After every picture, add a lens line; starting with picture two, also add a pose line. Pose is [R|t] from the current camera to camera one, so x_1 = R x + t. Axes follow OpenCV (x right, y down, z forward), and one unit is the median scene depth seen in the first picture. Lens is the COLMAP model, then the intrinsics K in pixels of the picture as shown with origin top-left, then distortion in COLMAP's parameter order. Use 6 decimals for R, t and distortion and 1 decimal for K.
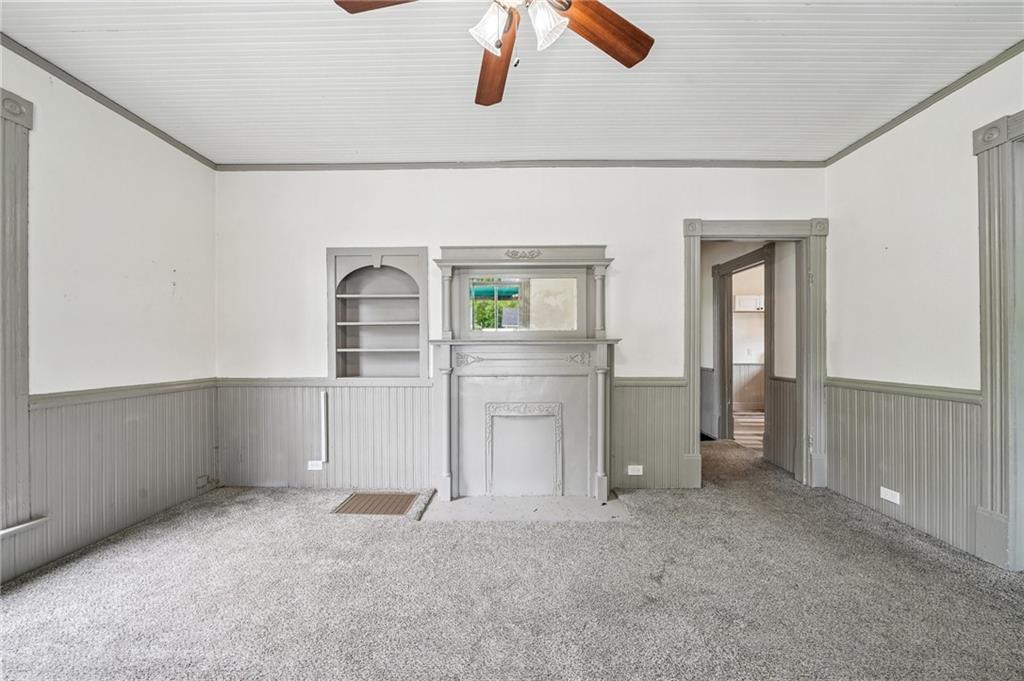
lens RADIAL K [[363.3, 0, 512.8], [0, 363.3, 359.6], [0, 0, 1]] dist [-0.004874, 0.000094]
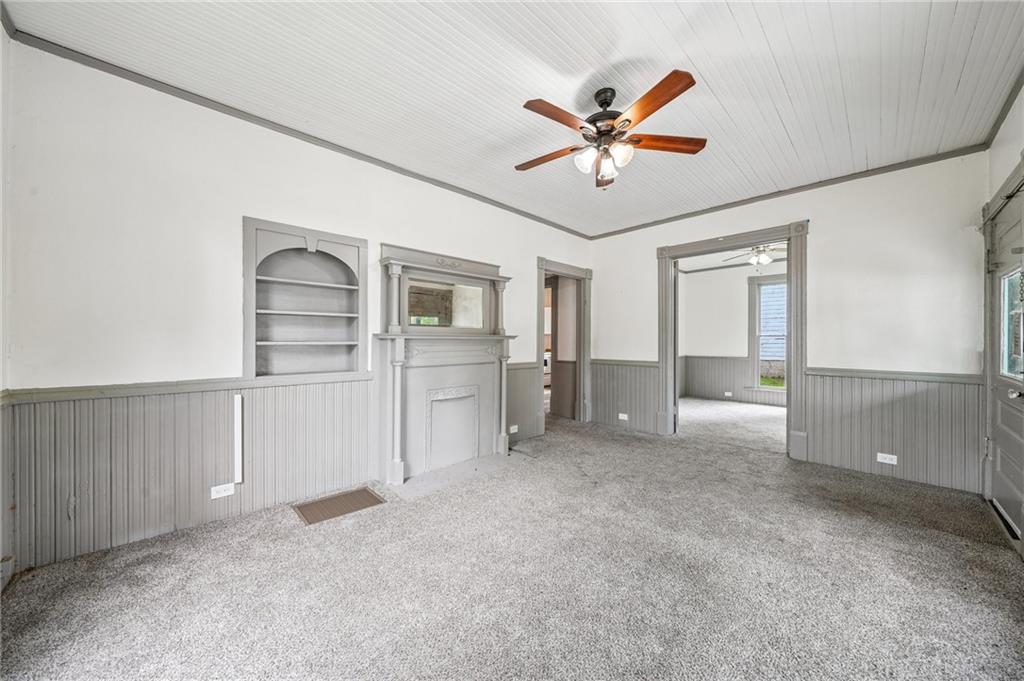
lens RADIAL K [[363.3, 0, 512.8], [0, 363.3, 359.6], [0, 0, 1]] dist [-0.004874, 0.000094]
pose [[0.708690, -0.029218, 0.704915, -0.668310], [0.018436, 0.999568, 0.022896, 0.002985], [-0.705279, -0.003231, 0.708922, 0.007640]]
